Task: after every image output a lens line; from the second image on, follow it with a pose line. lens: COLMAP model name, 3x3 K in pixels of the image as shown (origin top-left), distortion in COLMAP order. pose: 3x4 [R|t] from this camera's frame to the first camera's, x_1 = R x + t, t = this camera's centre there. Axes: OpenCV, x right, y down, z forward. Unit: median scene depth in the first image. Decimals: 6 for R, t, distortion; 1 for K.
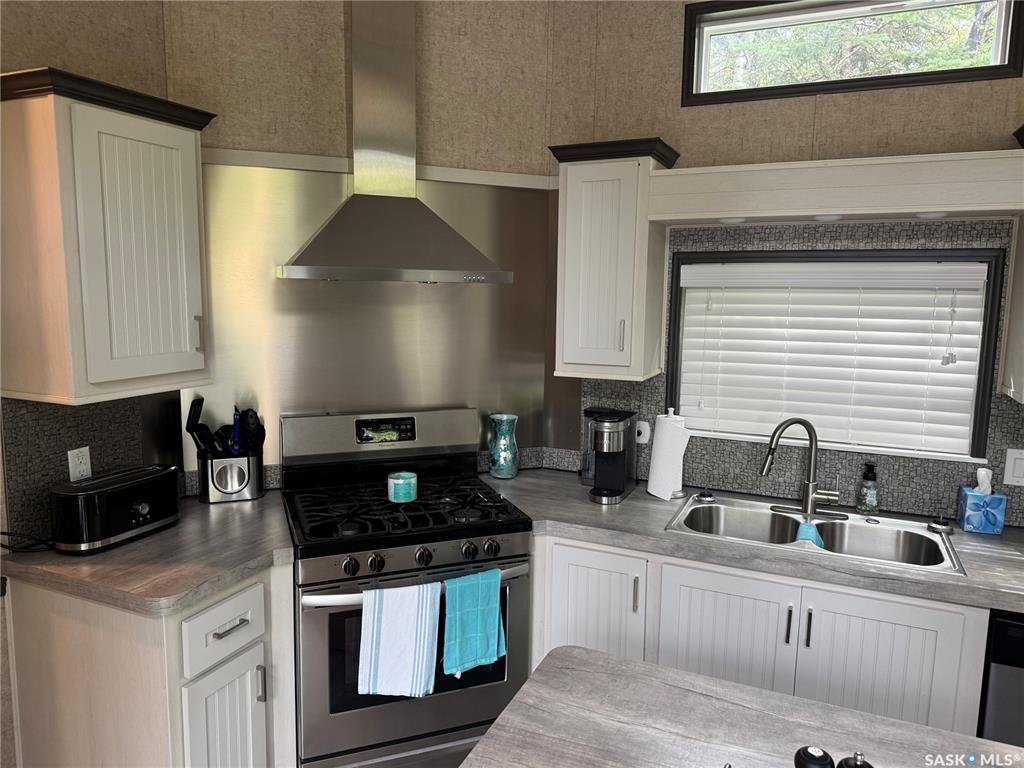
lens RADIAL K [[719.3, 0, 510.5], [0, 719.3, 374.0], [0, 0, 1]] dist [0.038640, -0.037271]
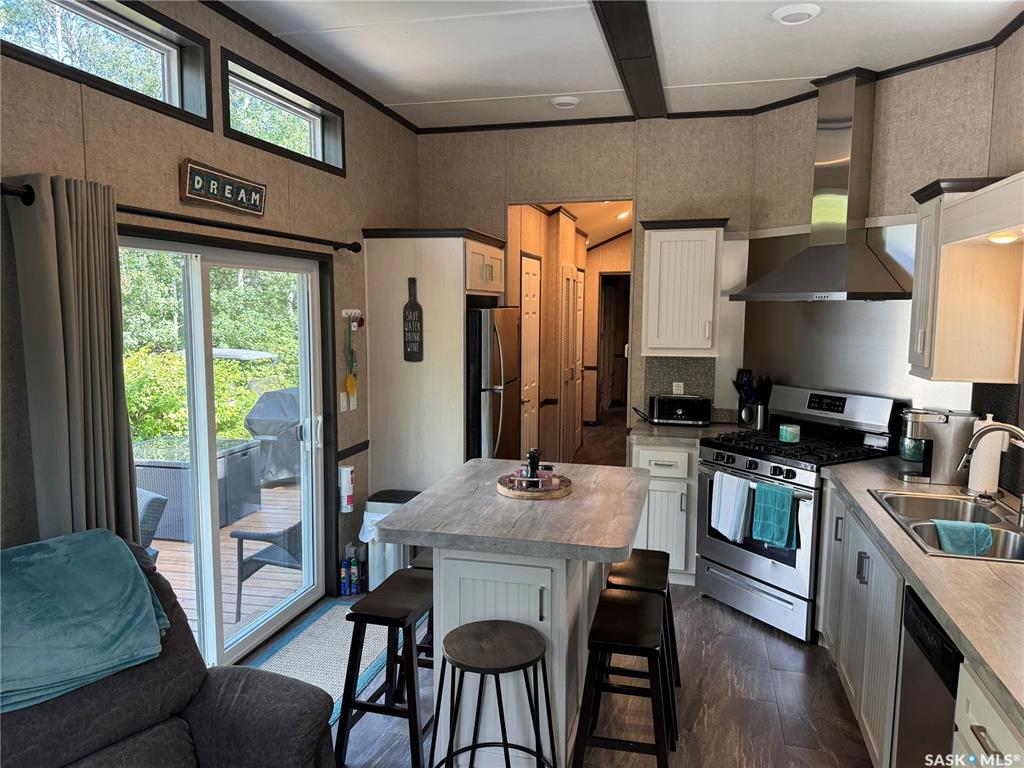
lens RADIAL K [[722.2, 0, 512.0], [0, 722.2, 384.0], [0, 0, 1]] dist [0.061574, -0.083552]
pose [[0.172567, 0.093440, -0.980556, 1.253955], [-0.123531, 0.989684, 0.072570, 0.011897], [0.977221, 0.108606, 0.182329, 0.105649]]
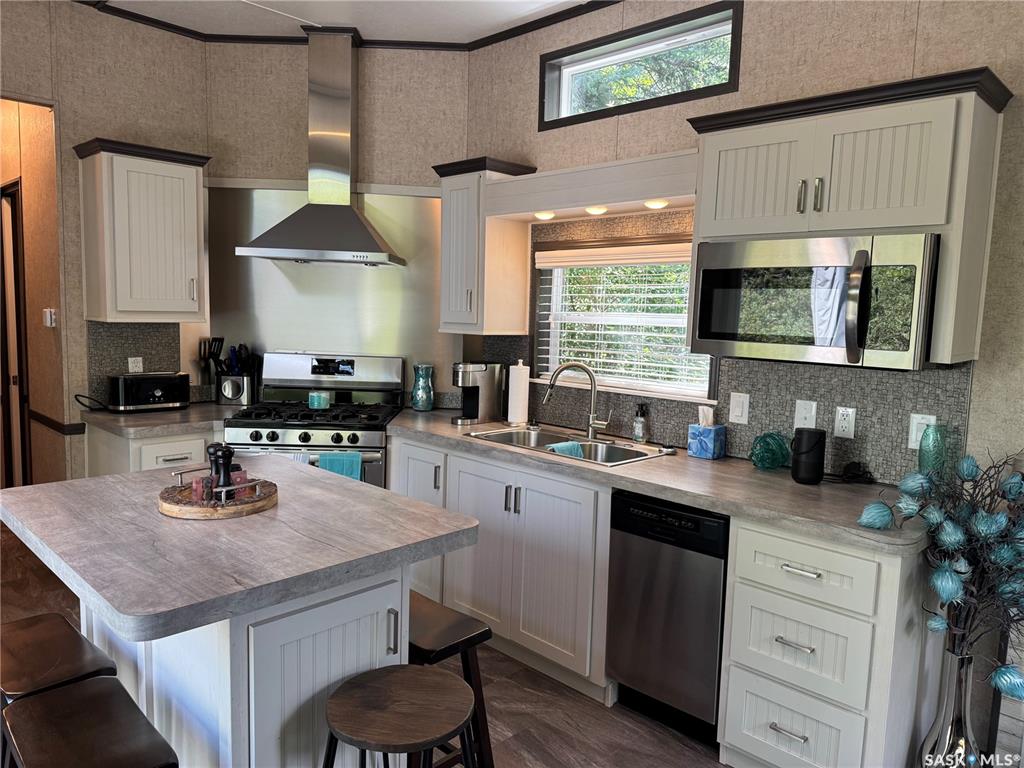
lens RADIAL K [[722.2, 0, 512.0], [0, 722.2, 384.0], [0, 0, 1]] dist [0.061574, -0.083552]
pose [[0.939303, 0.050703, -0.339321, 0.710576], [-0.059359, 0.998121, -0.015172, 0.121488], [0.337914, 0.034393, 0.940548, -0.266285]]
